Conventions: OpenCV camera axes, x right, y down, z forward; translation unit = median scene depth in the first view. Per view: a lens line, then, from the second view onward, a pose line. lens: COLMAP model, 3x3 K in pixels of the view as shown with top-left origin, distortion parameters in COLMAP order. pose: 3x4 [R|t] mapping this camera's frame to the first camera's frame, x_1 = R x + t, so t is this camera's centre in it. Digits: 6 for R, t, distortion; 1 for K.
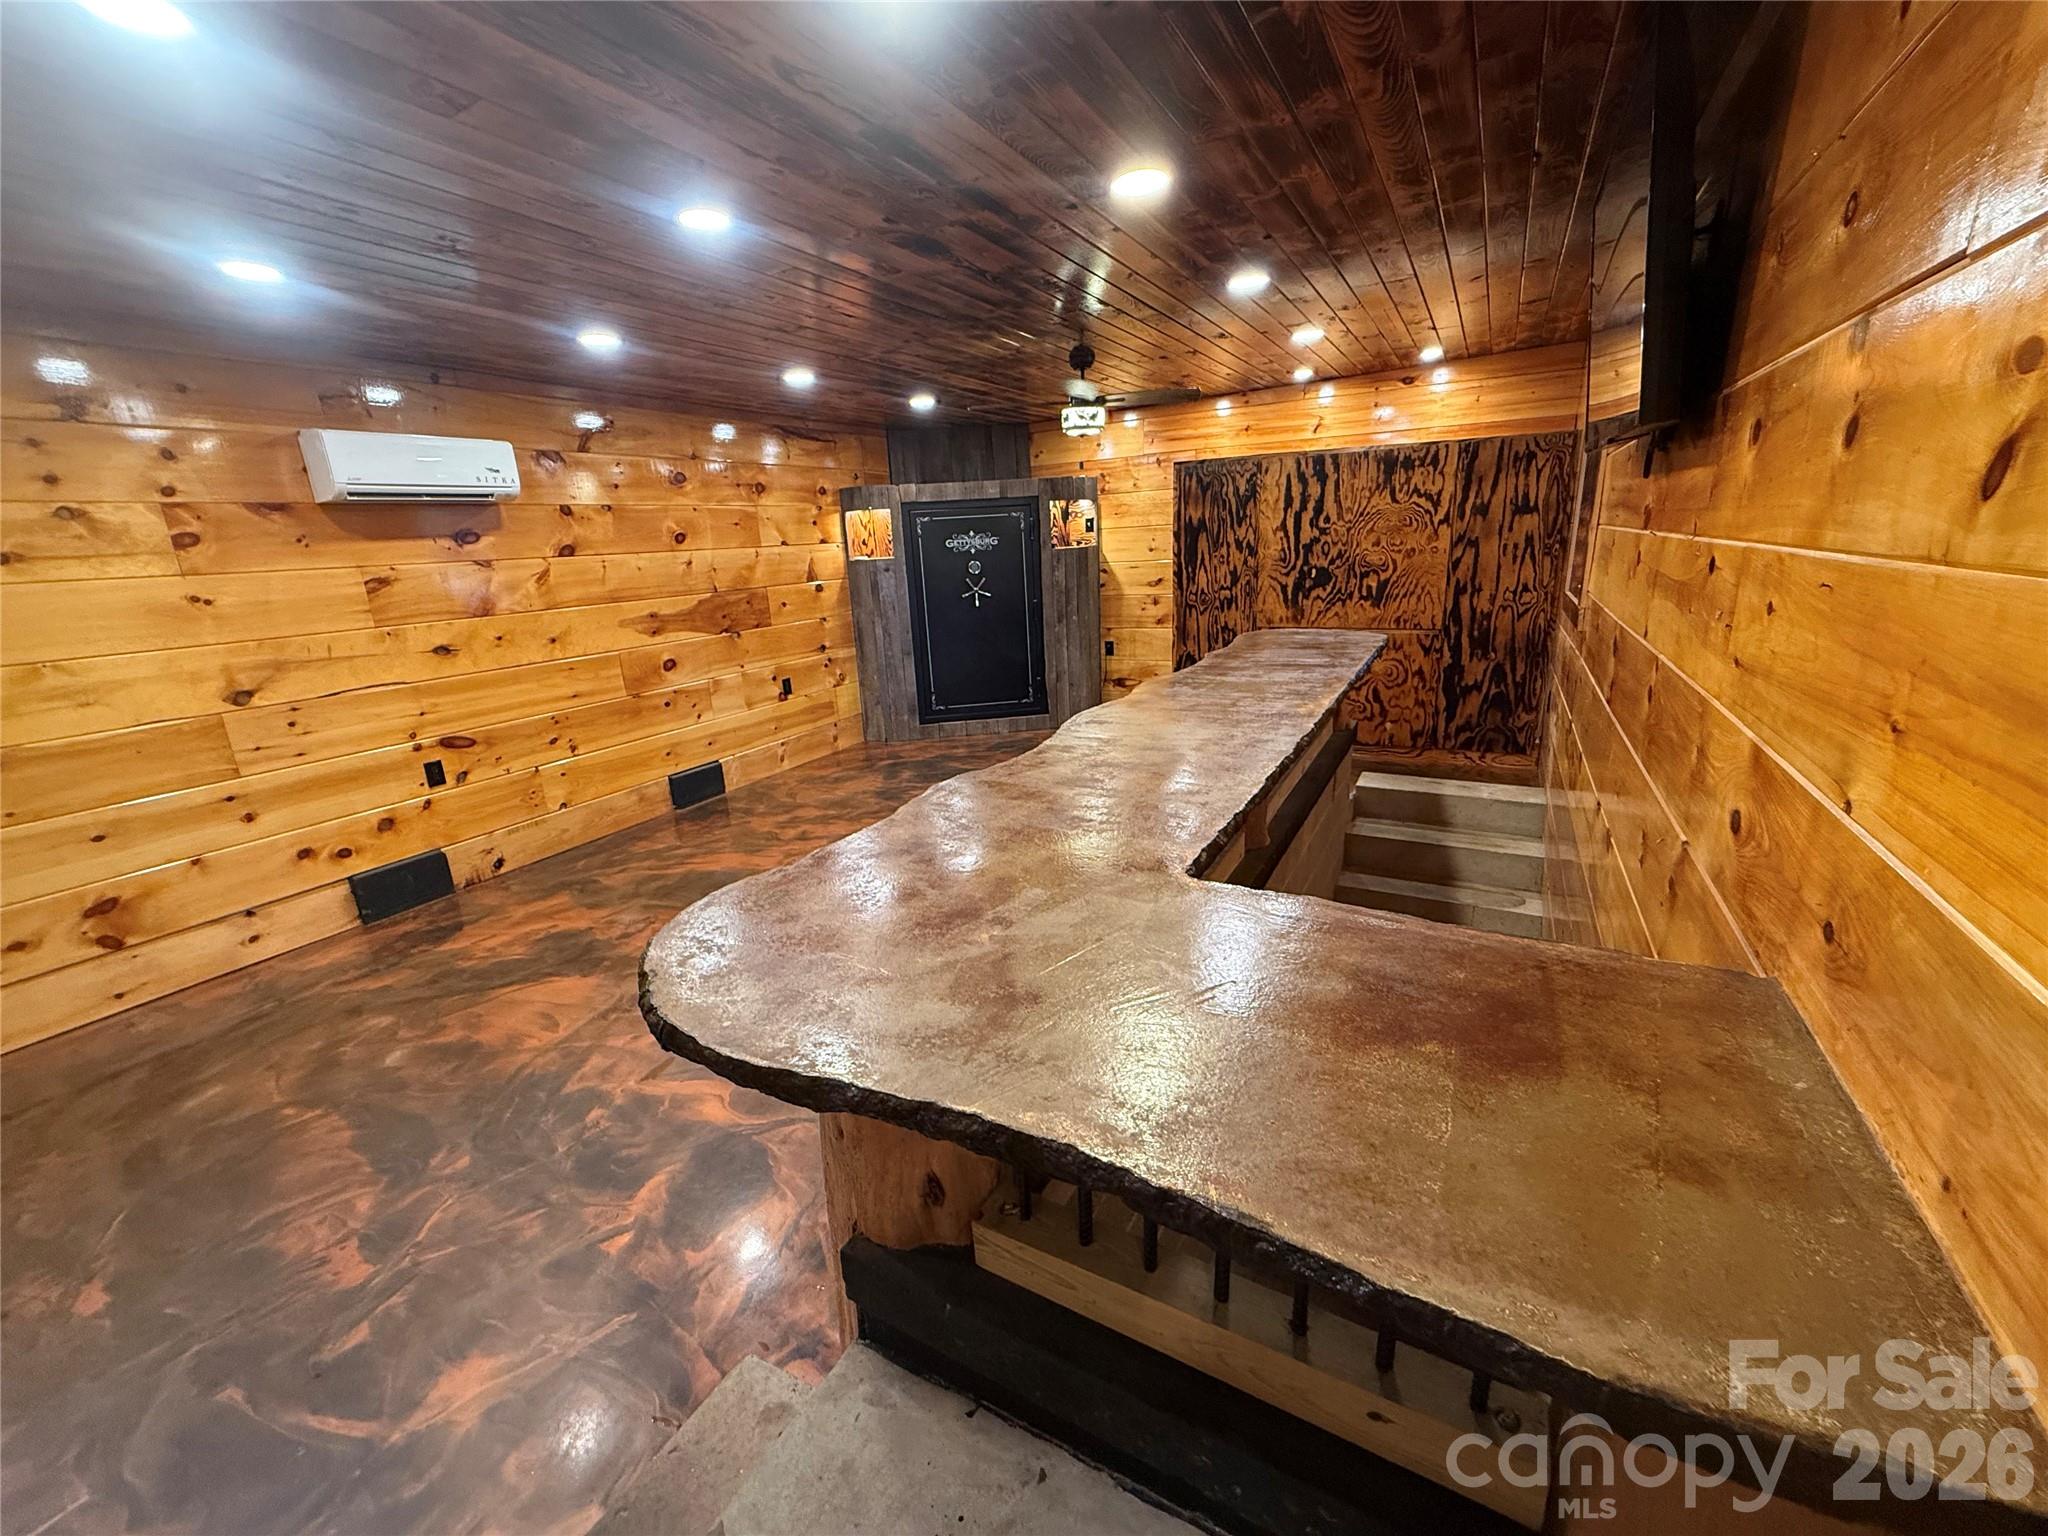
lens RADIAL K [[819.6, 0, 1024.2], [0, 819.6, 773.6], [0, 0, 1]] dist [0.001064, 0.000116]
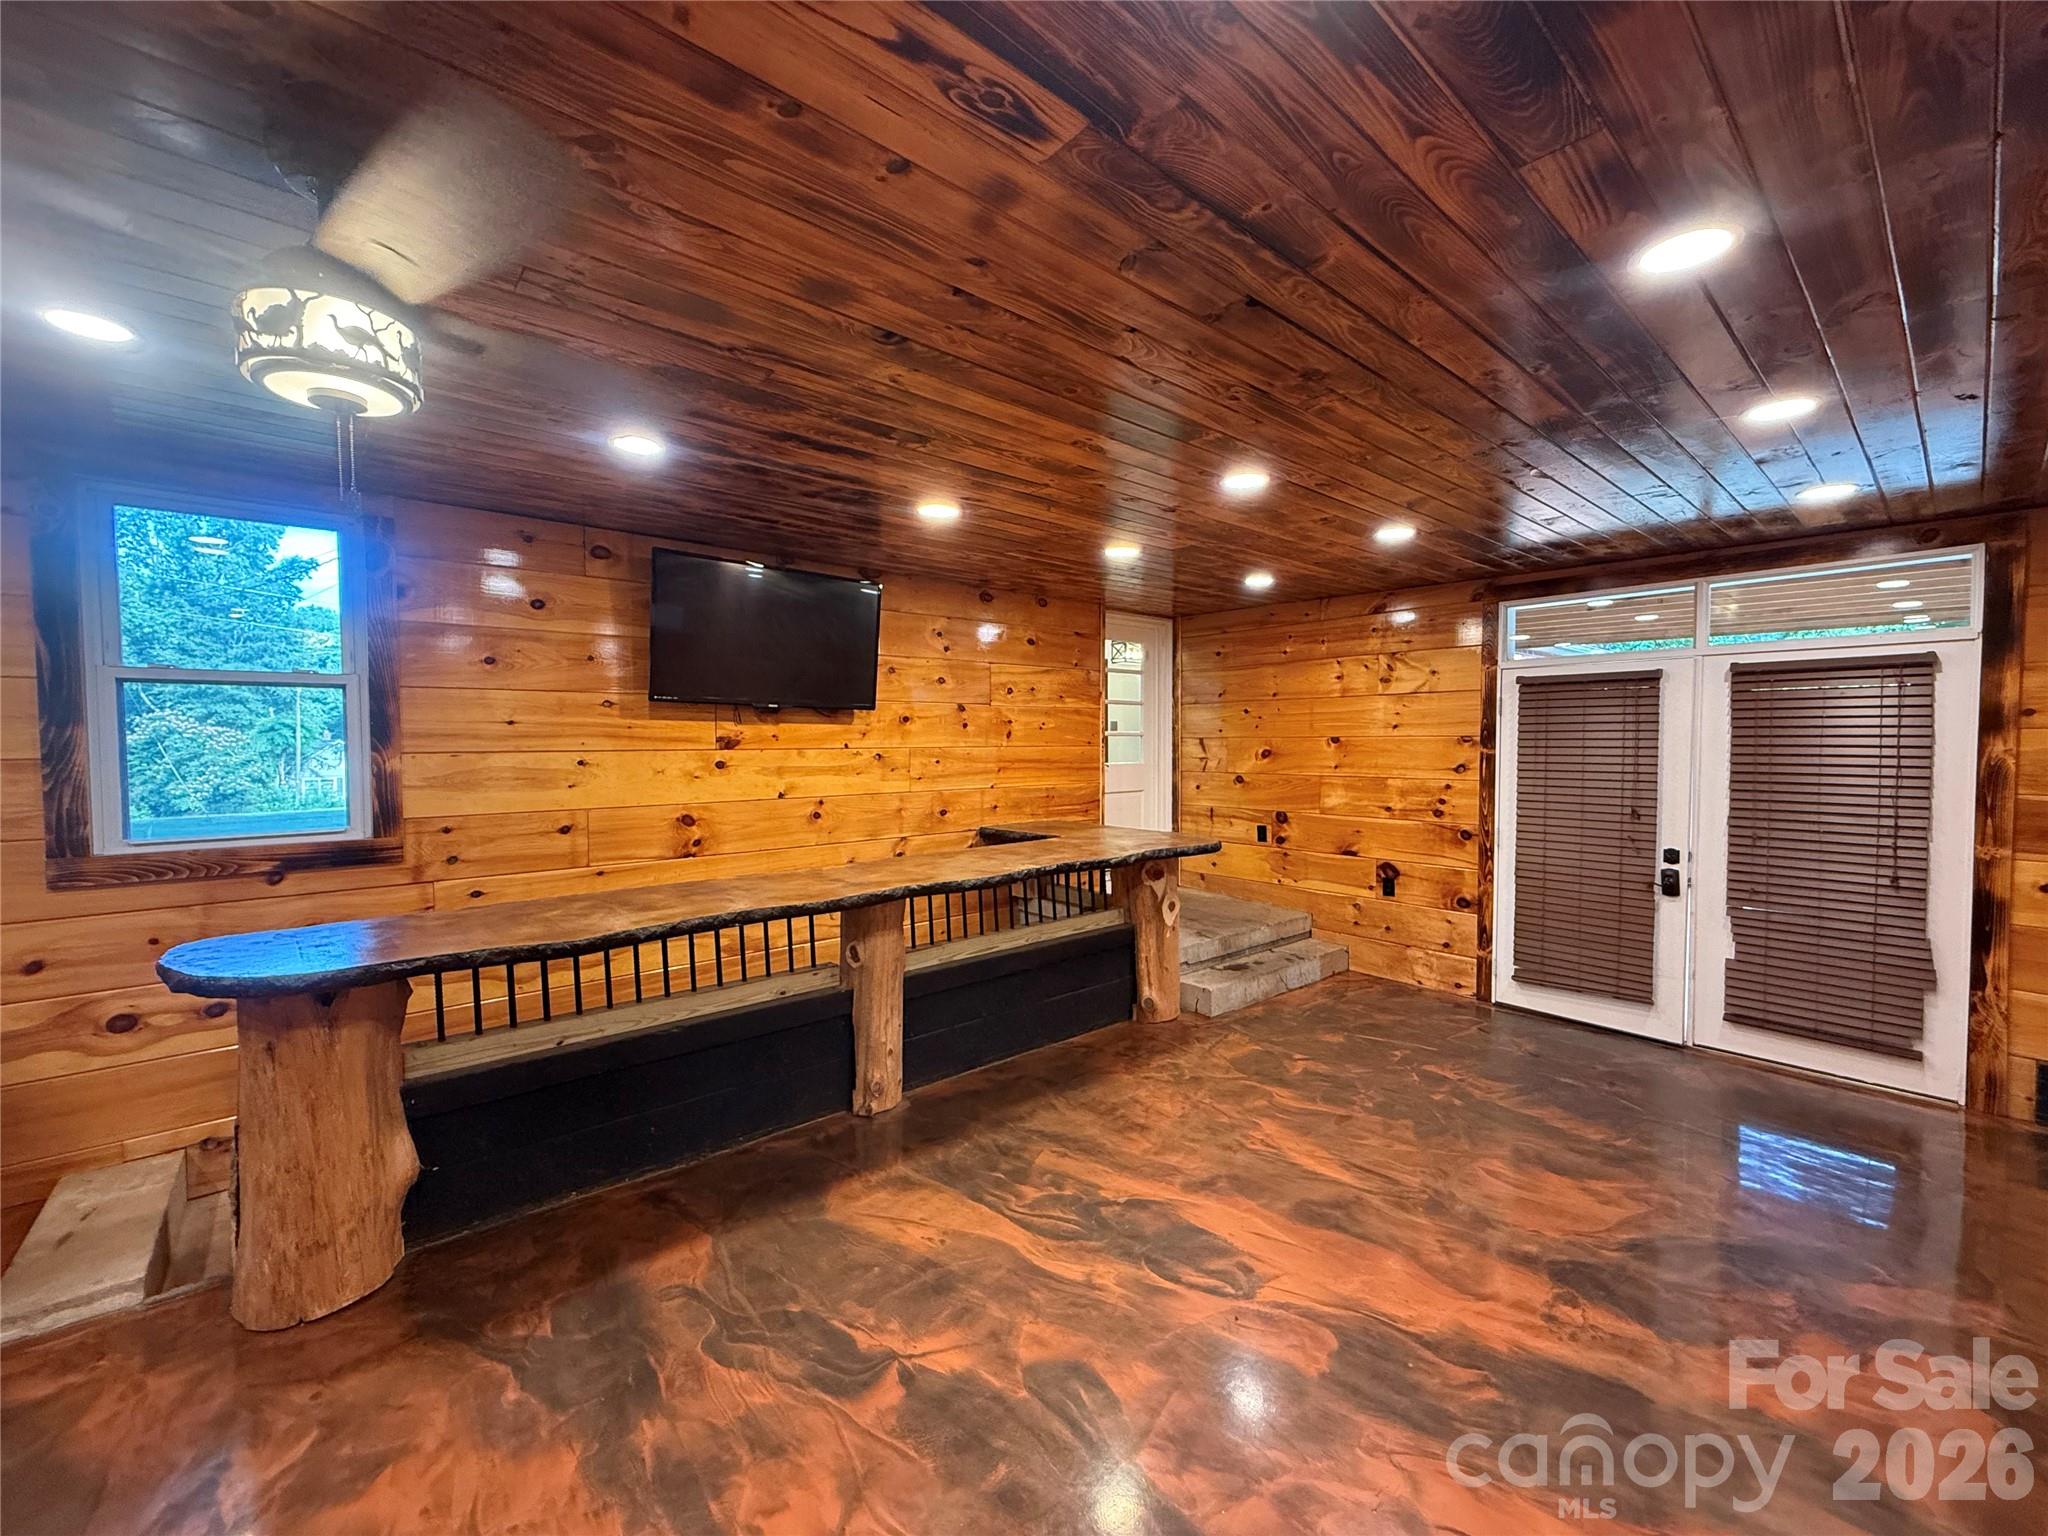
lens RADIAL K [[819.6, 0, 1031.8], [0, 819.6, 759.3], [0, 0, 1]] dist [0.001064, 0.000116]
pose [[-0.941403, 0.046566, 0.334053, -0.214585], [0.141482, 0.953594, 0.265785, -0.281780], [-0.306174, 0.297474, -0.904304, 1.036587]]
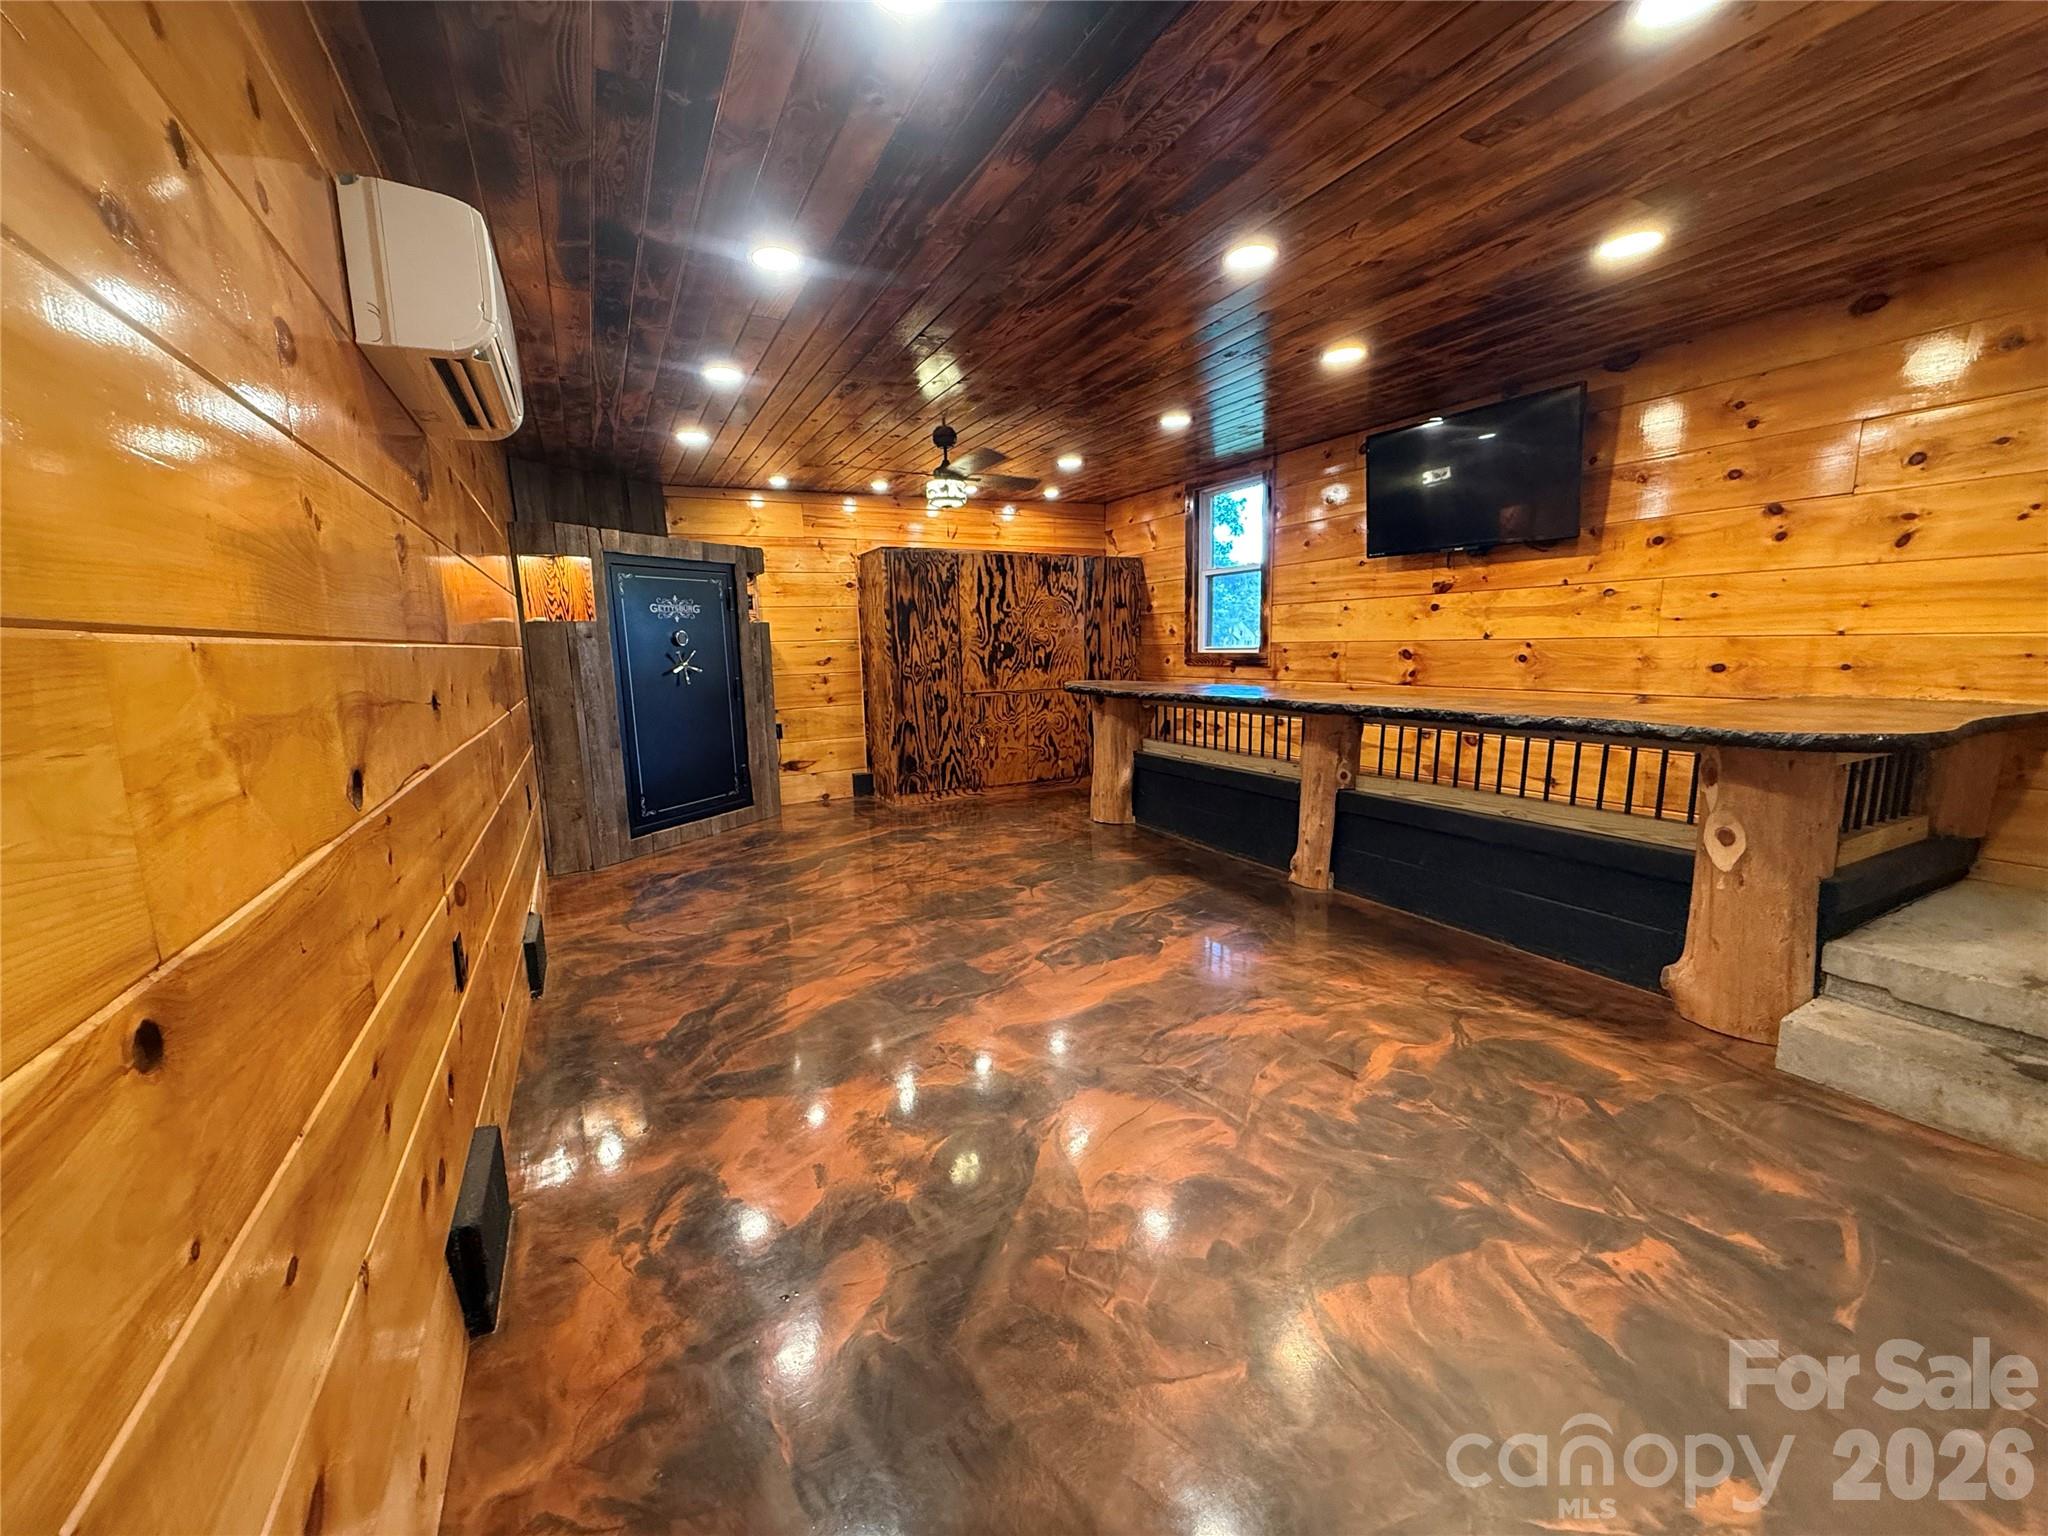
lens RADIAL K [[819.6, 0, 1017.3], [0, 819.6, 774.8], [0, 0, 1]] dist [0.001064, 0.000116]
pose [[0.545322, -0.099918, 0.832250, -0.680628], [0.230249, 0.972534, -0.034108, -0.011361], [-0.805984, 0.210225, 0.553350, 0.342472]]
